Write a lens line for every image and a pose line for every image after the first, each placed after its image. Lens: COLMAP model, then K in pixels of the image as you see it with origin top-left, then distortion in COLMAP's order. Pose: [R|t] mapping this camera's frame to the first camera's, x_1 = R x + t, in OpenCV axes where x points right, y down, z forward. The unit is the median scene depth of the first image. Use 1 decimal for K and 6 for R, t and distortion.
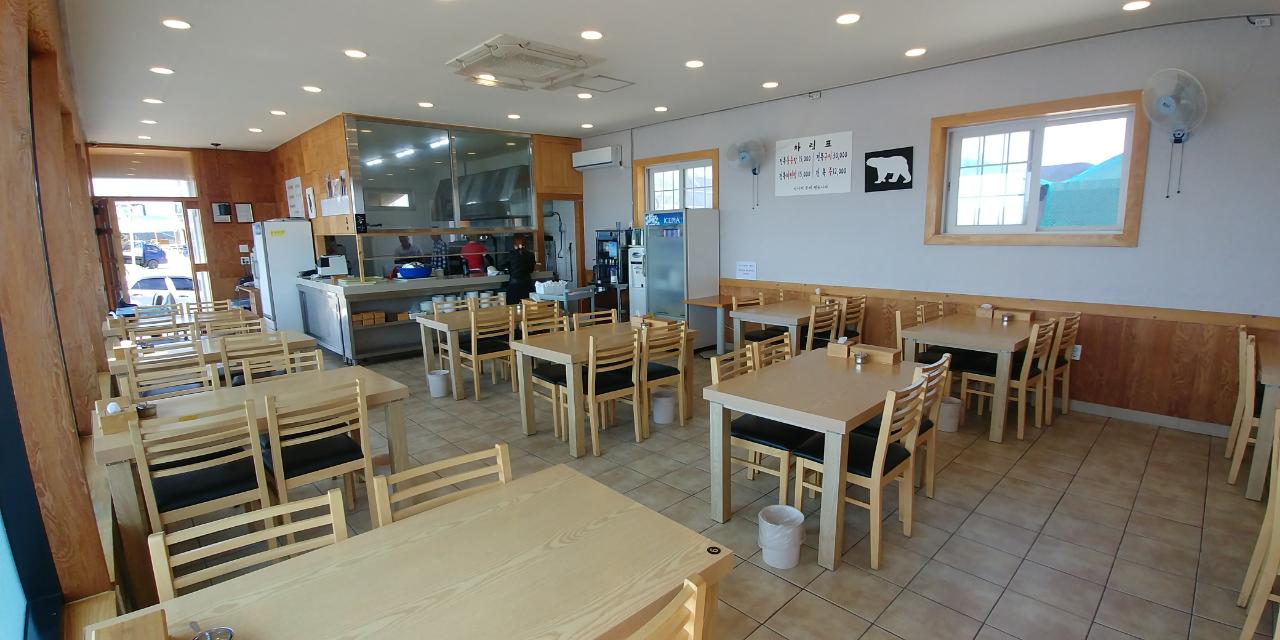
lens RADIAL K [[560.9, 0, 640.0], [0, 560.9, 320.0], [0, 0, 1]] dist [-0.031282, 0.000421]
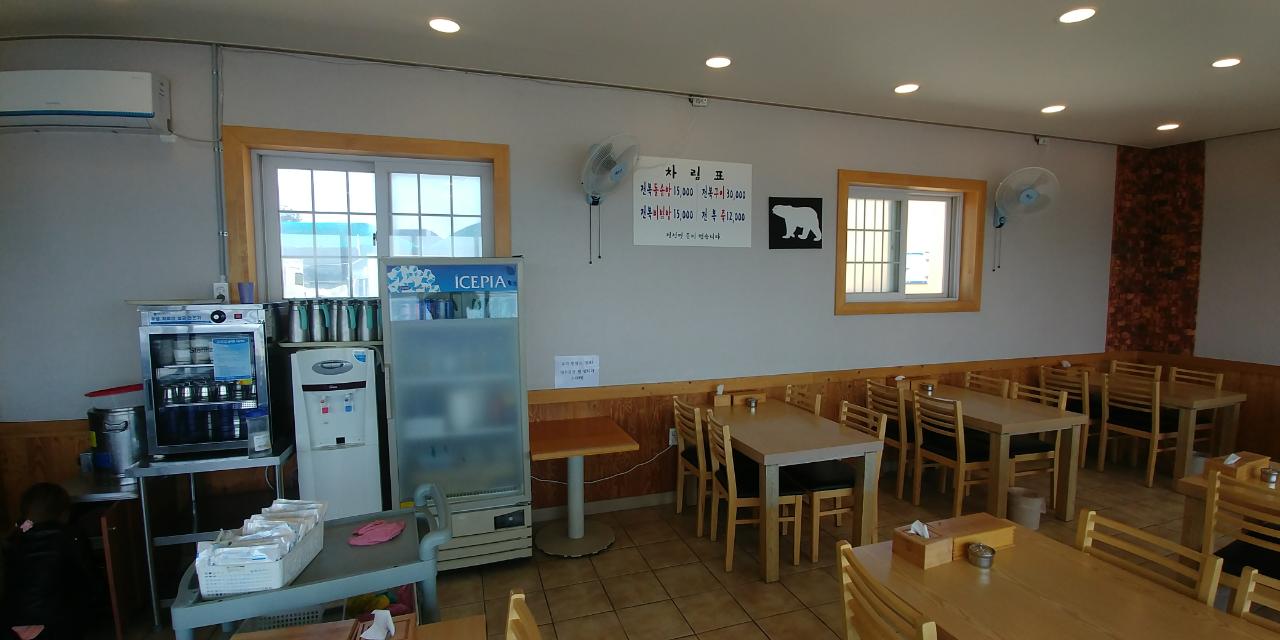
lens RADIAL K [[560.9, 0, 640.0], [0, 560.9, 320.0], [0, 0, 1]] dist [-0.031282, 0.000421]
pose [[0.419693, -0.045498, 0.906525, -0.334179], [0.143233, 0.989549, -0.016647, -0.140260], [-0.896293, 0.136831, 0.421824, 0.810361]]
